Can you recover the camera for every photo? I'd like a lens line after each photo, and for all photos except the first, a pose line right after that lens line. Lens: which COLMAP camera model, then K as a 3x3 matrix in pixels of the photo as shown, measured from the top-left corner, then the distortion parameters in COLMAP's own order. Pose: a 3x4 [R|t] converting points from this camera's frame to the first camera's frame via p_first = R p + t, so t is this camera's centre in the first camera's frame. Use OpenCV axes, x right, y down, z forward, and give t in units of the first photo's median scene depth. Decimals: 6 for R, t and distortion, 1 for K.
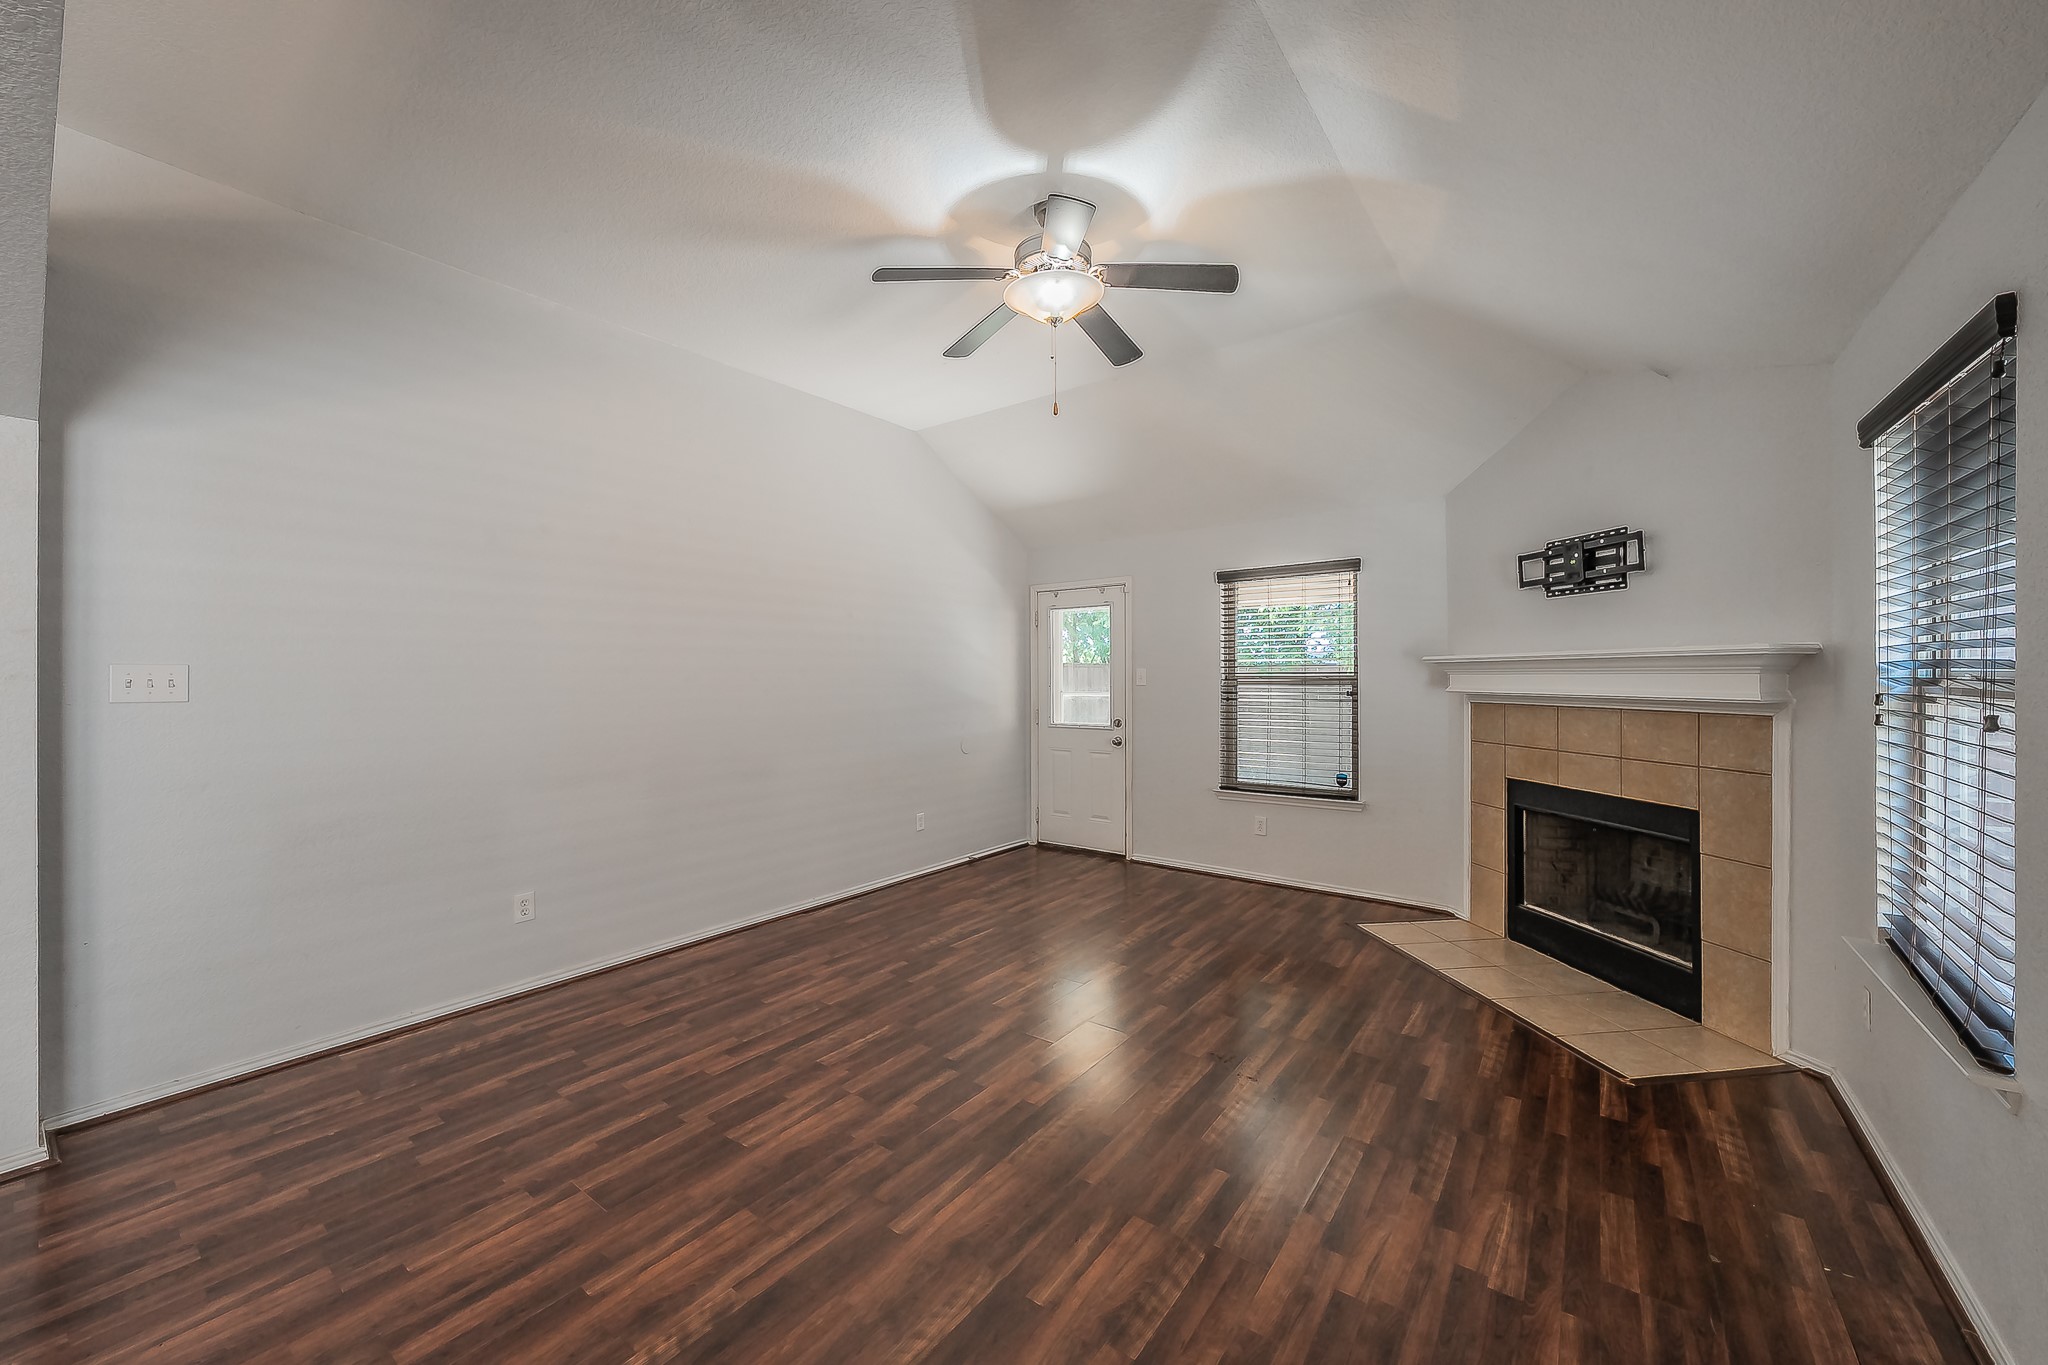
lens RADIAL K [[771.6, 0, 1019.0], [0, 771.6, 676.7], [0, 0, 1]] dist [-0.000295, 0.000141]
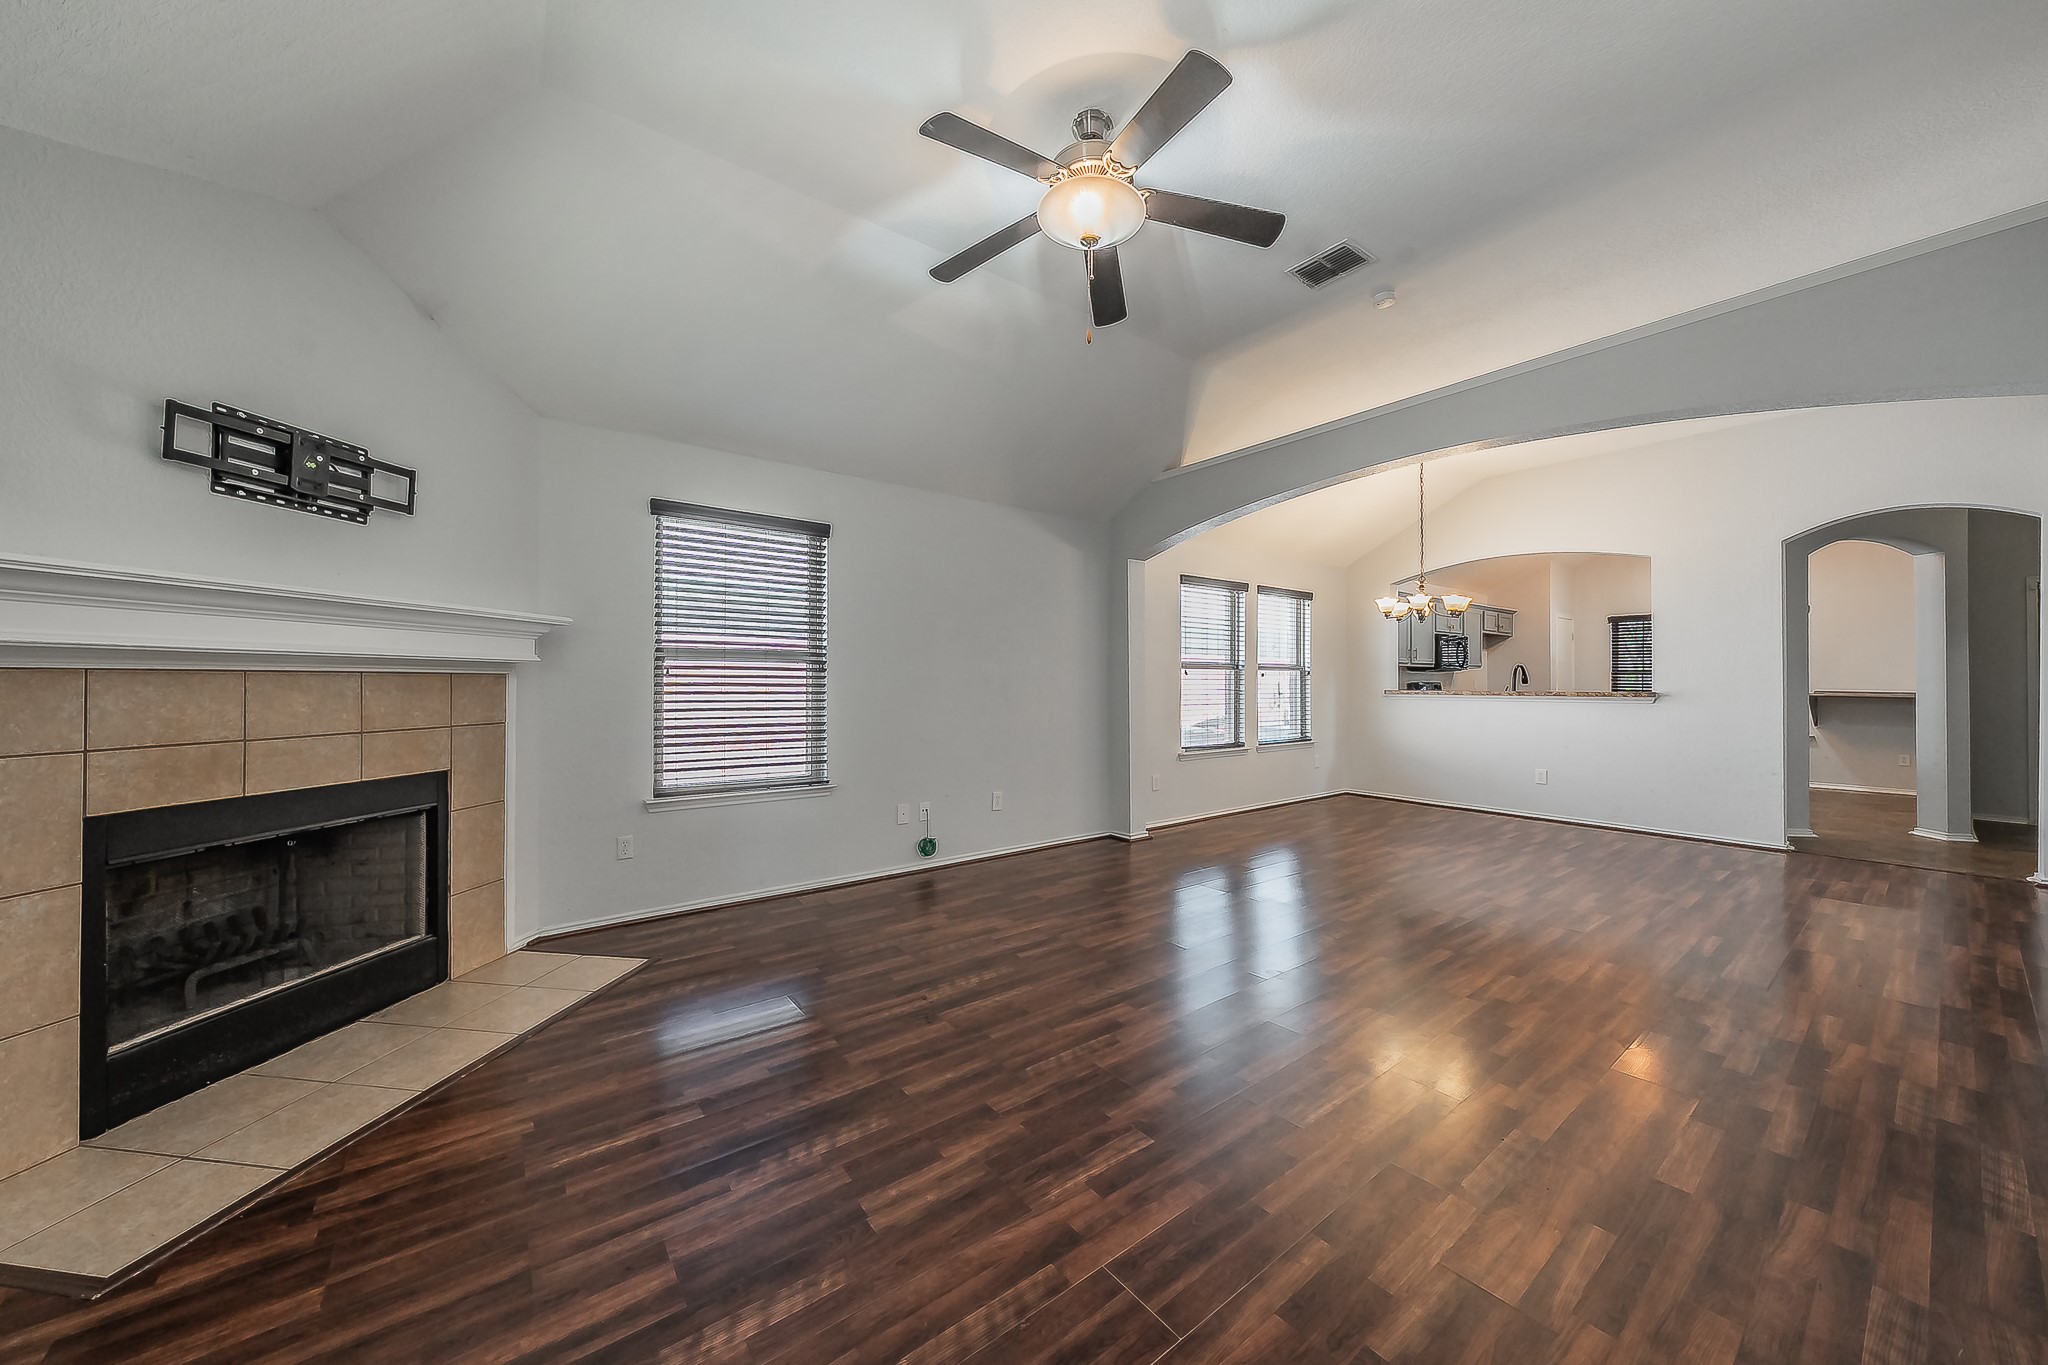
lens RADIAL K [[711.7, 0, 1017.8], [0, 711.7, 677.9], [0, 0, 1]] dist [-0.000395, -0.000045]
pose [[-0.962107, 0.003710, 0.272647, -0.076861], [0.002113, 0.999979, -0.006152, 0.049485], [-0.272664, -0.005343, -0.962094, 1.398555]]
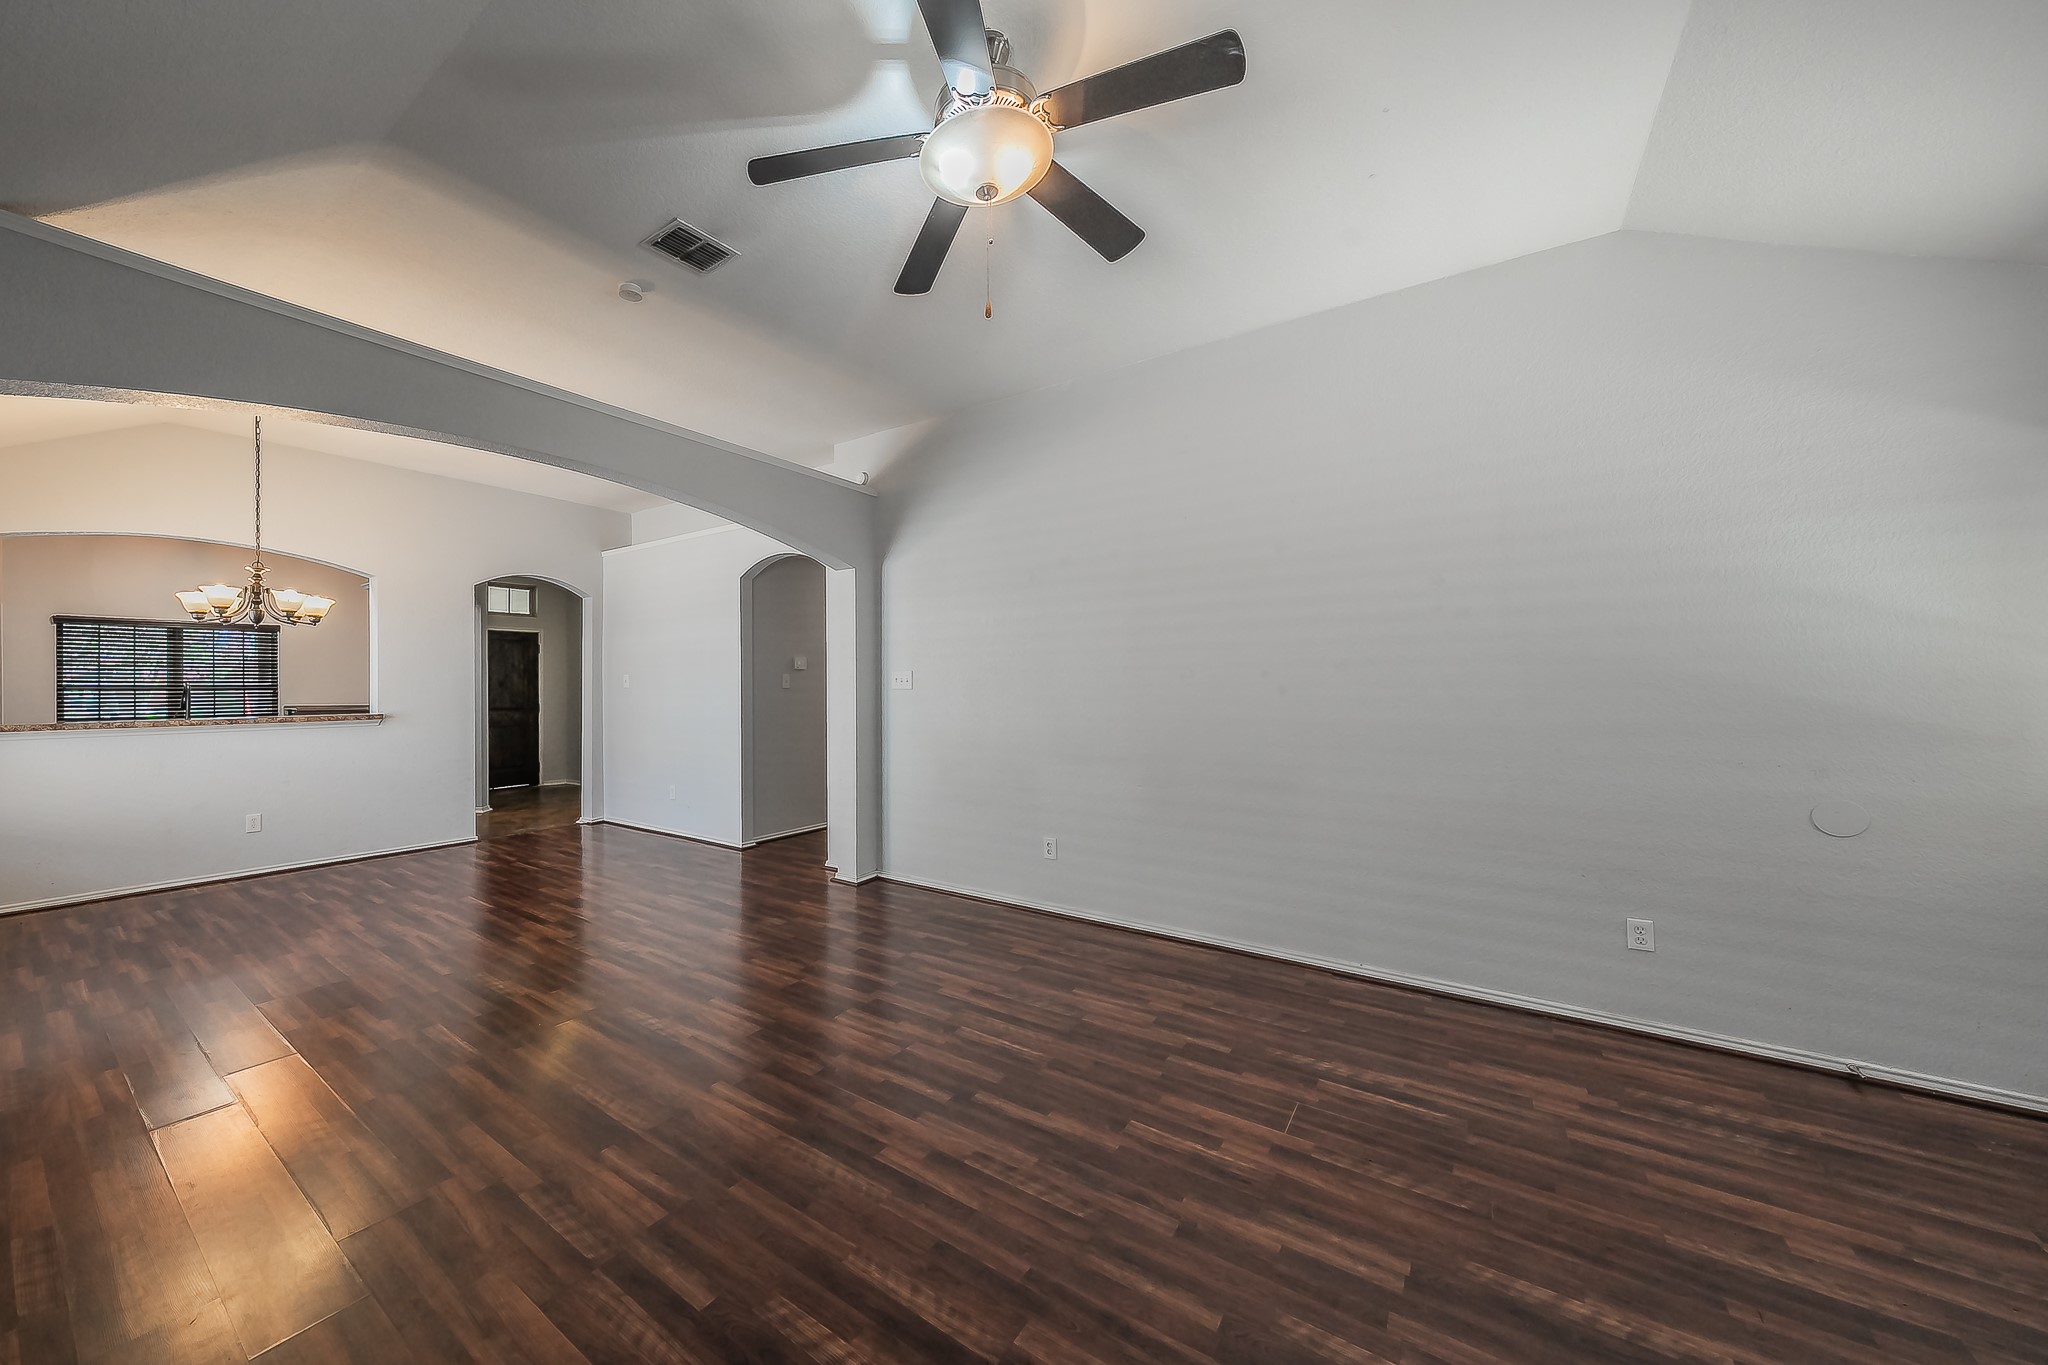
lens RADIAL K [[736.2, 0, 906.9], [0, 736.2, 682.6], [0, 0, 1]] dist [-0.000796, -0.000058]
pose [[-0.012119, 0.000621, -0.999926, 0.583272], [0.003445, 0.999994, 0.000579, 0.010000], [0.999921, -0.003437, -0.012121, 0.706858]]
